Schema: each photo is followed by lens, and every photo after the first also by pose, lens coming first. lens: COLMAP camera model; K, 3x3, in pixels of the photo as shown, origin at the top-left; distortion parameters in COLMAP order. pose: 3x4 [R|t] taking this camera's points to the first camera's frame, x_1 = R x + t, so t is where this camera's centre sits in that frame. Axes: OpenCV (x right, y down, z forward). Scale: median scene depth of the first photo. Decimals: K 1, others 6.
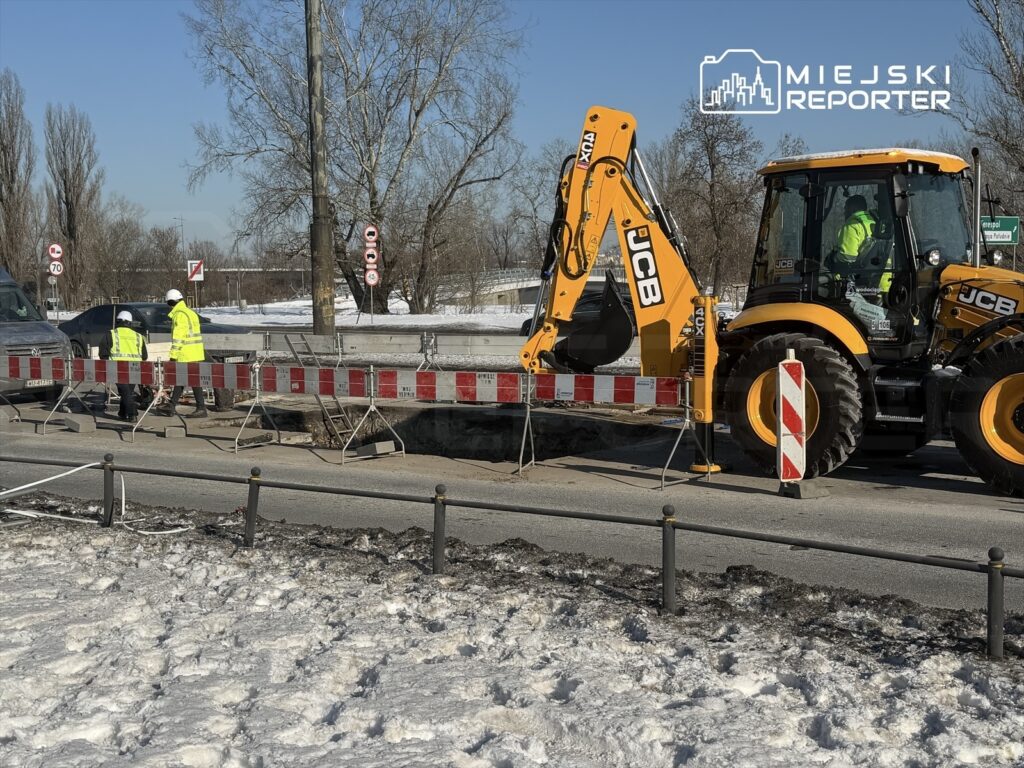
lens RADIAL K [[1350.8, 0, 512.0], [0, 1350.8, 384.0], [0, 0, 1]] dist [0.041179, 0.026296]
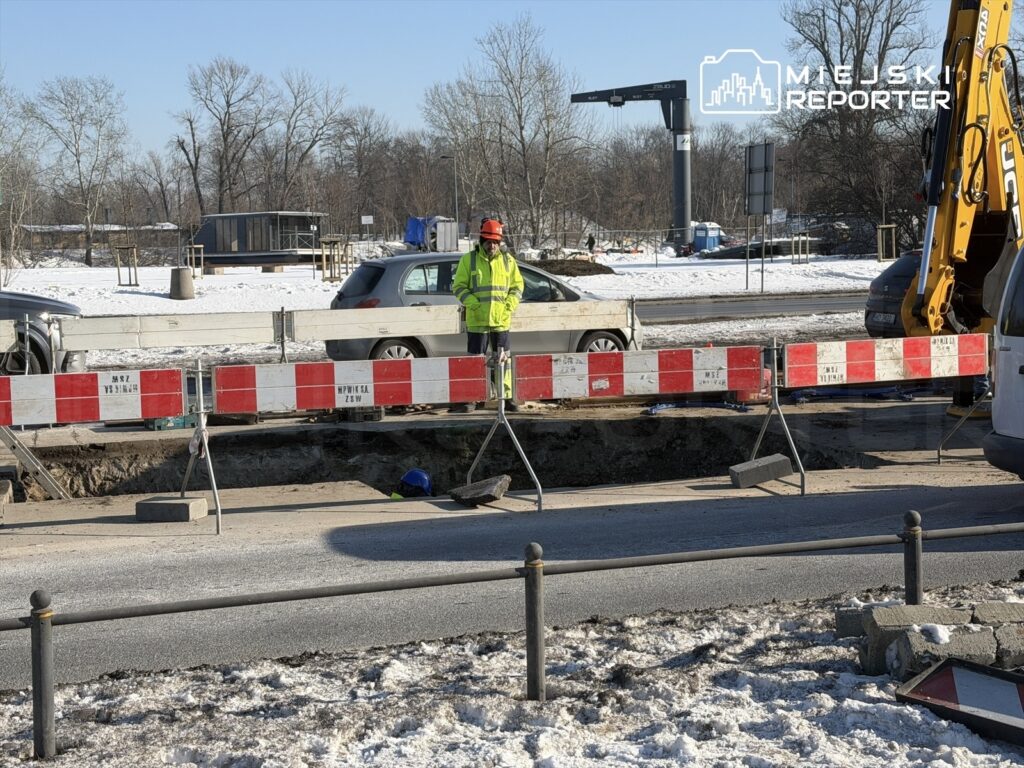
lens RADIAL K [[1680.5, 0, 512.0], [0, 1680.5, 384.0], [0, 0, 1]] dist [0.143449, 0.041193]
pose [[0.501997, -0.057721, 0.862941, -0.885071], [0.074118, 0.996971, 0.023570, -0.020470], [-0.861687, 0.052128, 0.504755, 0.749082]]
